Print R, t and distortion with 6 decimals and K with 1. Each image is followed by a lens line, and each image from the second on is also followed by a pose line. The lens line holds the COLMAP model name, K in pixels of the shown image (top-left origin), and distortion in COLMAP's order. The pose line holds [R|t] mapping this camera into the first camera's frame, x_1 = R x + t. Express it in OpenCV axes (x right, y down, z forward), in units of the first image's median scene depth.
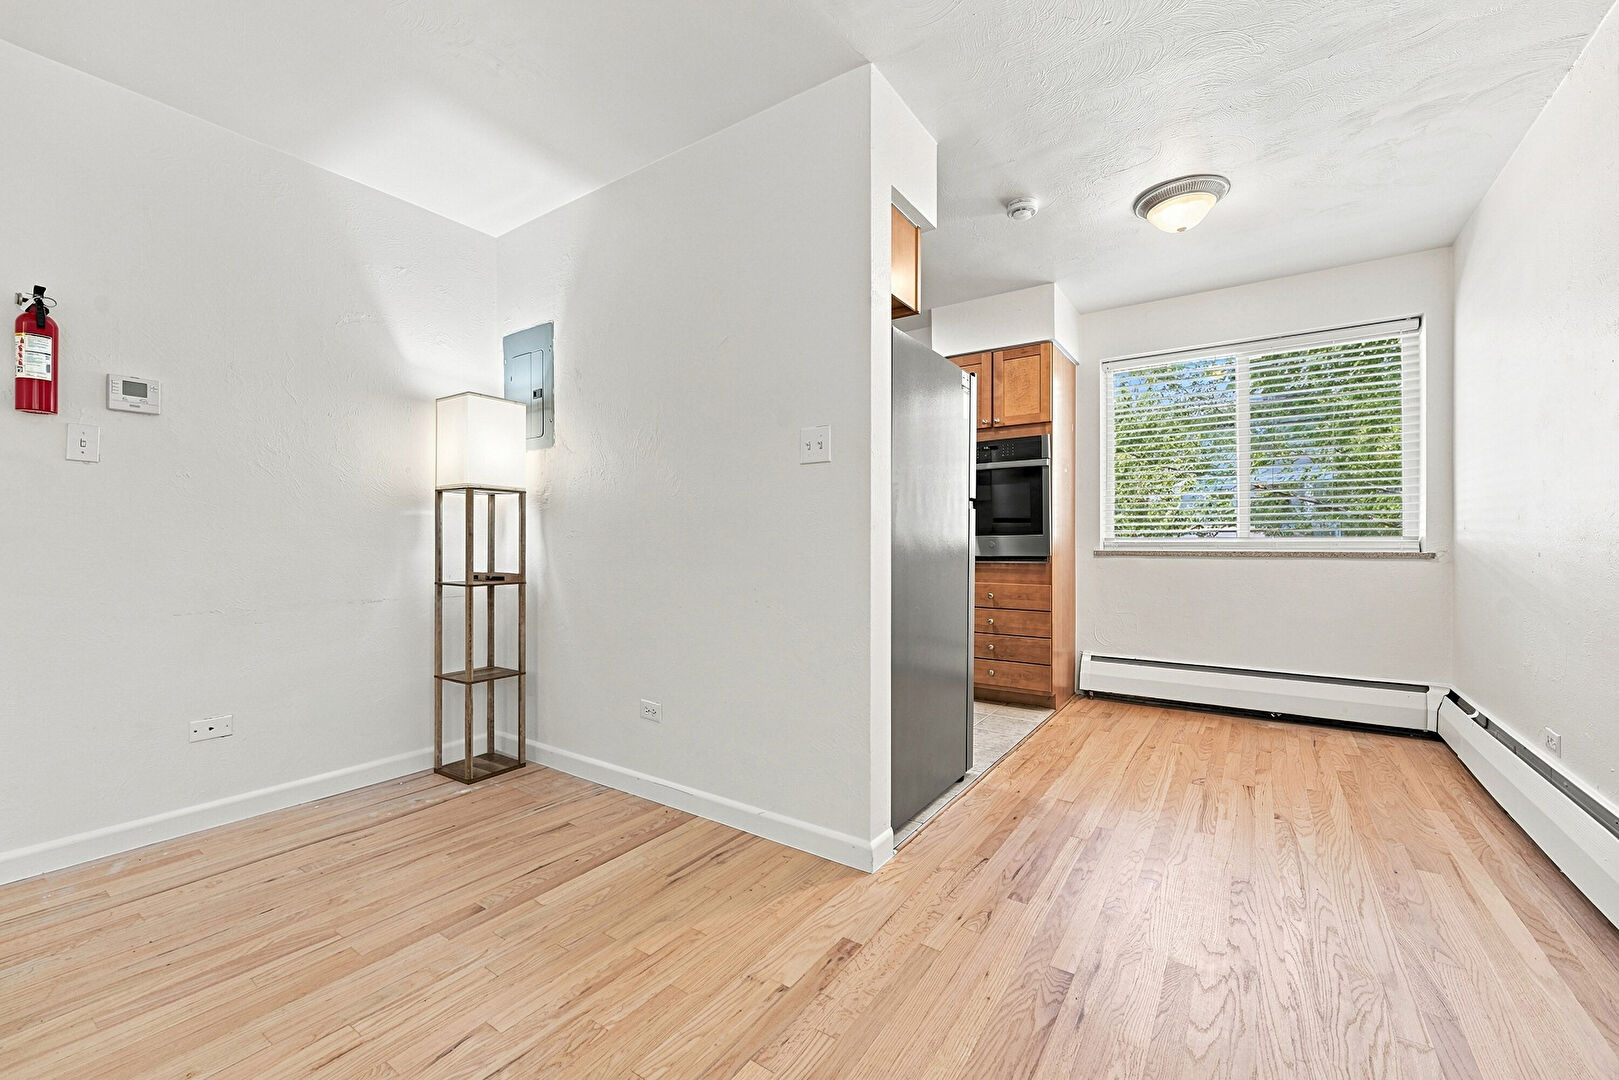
lens RADIAL K [[657.5, 0, 807.4], [0, 657.5, 546.0], [0, 0, 1]] dist [-0.001257, 0.000007]
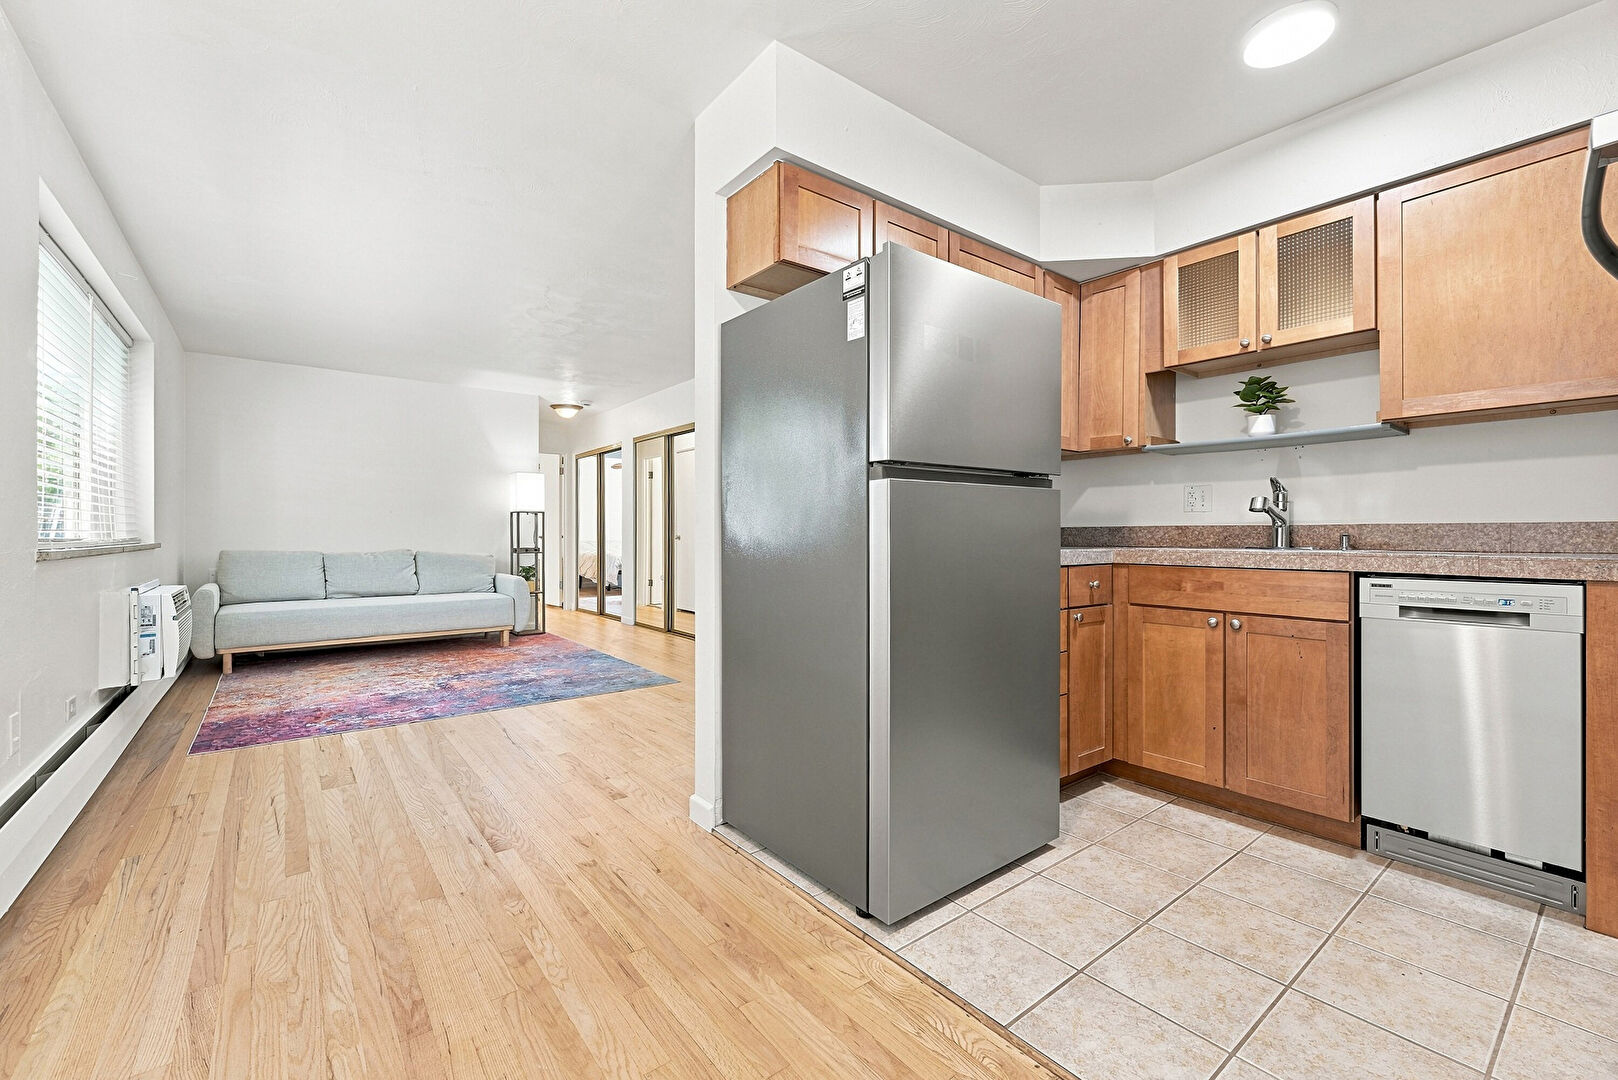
lens RADIAL K [[676.3, 0, 809.0], [0, 676.3, 540.0], [0, 0, 1]] dist [-0.001189, 0.000204]
pose [[-0.307917, 0.003396, -0.951407, 0.822736], [-0.006248, 0.999965, 0.005591, -0.004424], [0.951393, 0.007666, -0.307885, 1.094865]]
